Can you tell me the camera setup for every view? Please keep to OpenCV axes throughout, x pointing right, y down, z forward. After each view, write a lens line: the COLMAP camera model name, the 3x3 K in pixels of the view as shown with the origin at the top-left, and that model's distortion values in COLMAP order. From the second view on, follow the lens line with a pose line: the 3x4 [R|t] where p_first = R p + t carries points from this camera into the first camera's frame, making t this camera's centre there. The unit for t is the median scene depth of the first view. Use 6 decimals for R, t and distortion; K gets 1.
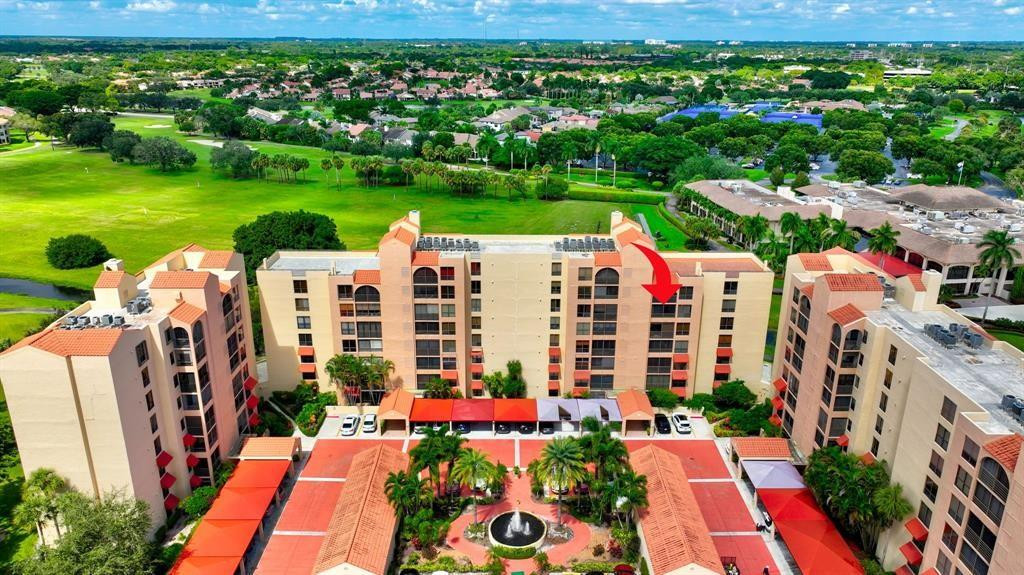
lens RADIAL K [[740.4, 0, 510.5], [0, 740.4, 287.2], [0, 0, 1]] dist [-0.008545, 0.022705]
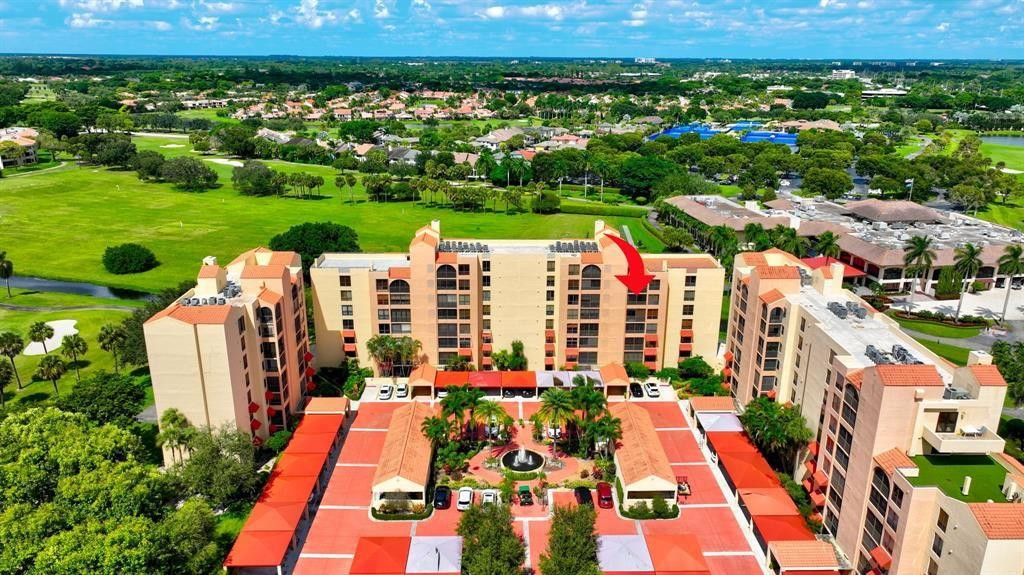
lens RADIAL K [[740.4, 0, 510.6], [0, 740.4, 291.9], [0, 0, 1]] dist [-0.008545, 0.022705]
pose [[0.999934, -0.003093, 0.011053, -0.019626], [0.003259, 0.999882, -0.015020, 0.036222], [-0.011005, 0.015055, 0.999826, -0.239330]]
